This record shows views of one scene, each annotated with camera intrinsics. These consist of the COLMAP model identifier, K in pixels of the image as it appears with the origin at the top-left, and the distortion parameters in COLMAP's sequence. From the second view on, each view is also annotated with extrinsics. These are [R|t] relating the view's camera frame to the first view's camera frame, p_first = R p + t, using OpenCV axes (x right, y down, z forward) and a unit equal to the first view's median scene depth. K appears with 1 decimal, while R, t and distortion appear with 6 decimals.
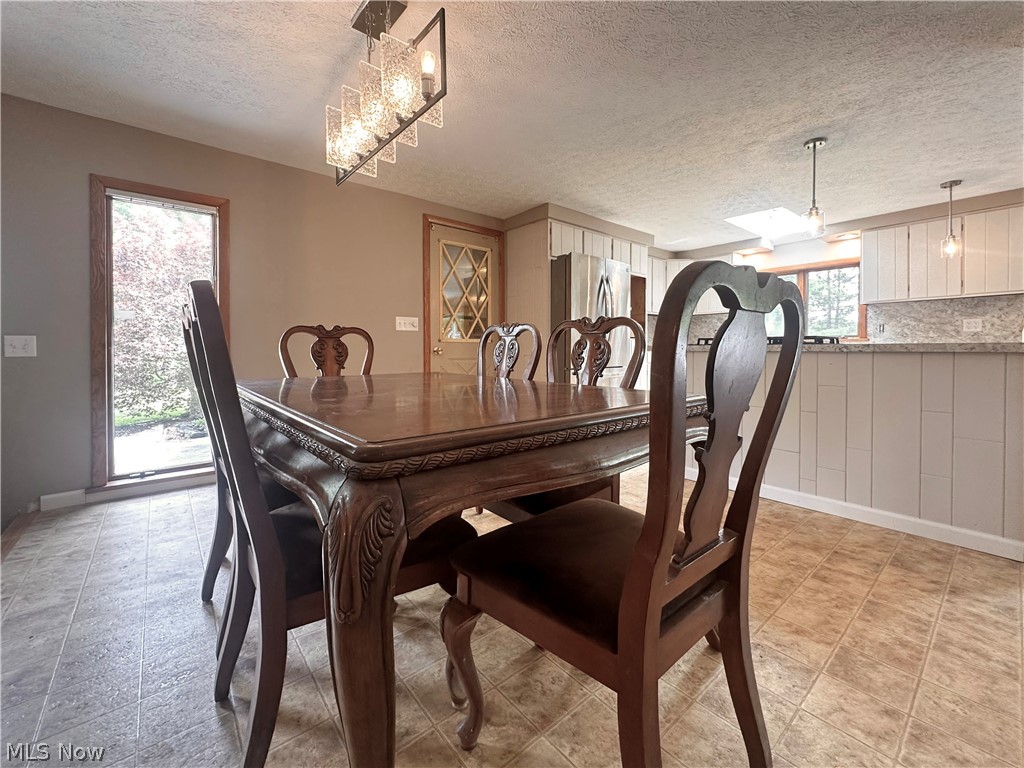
lens RADIAL K [[422.3, 0, 514.5], [0, 422.3, 354.8], [0, 0, 1]] dist [0.010209, -0.003496]
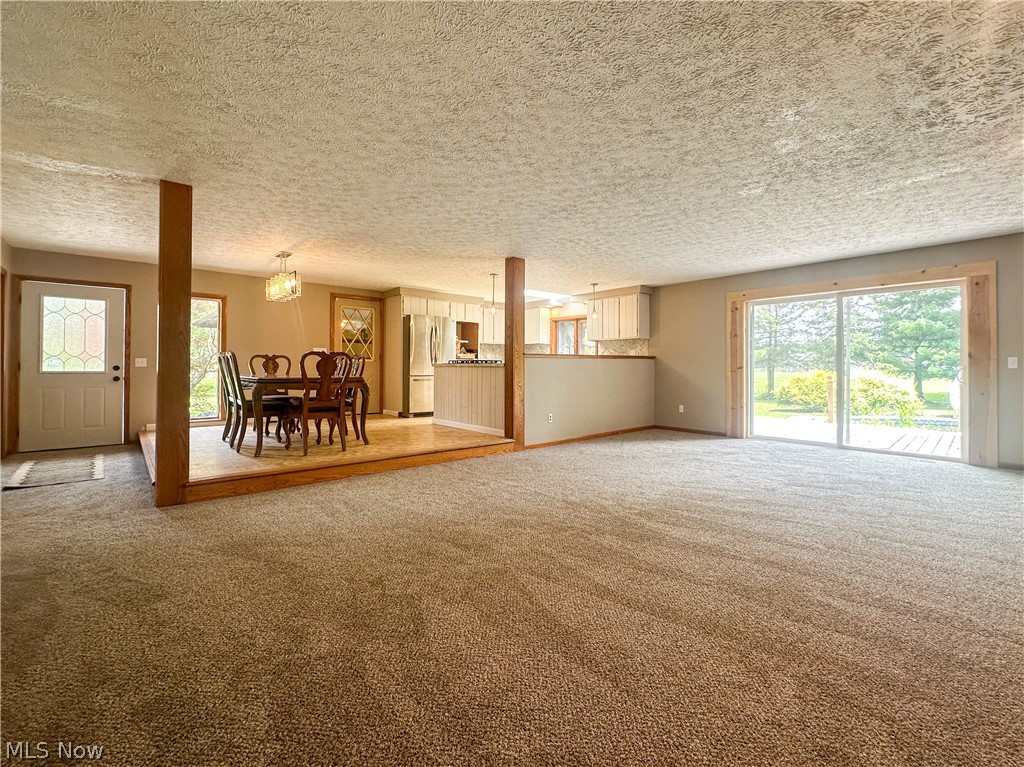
lens RADIAL K [[452.4, 0, 537.5], [0, 452.4, 367.8], [0, 0, 1]] dist [0.005702, -0.000896]
pose [[0.998915, 0.004250, 0.046386, 0.727108], [-0.003669, 0.999914, -0.012610, 0.025006], [-0.046436, 0.012426, 0.998844, -1.246169]]
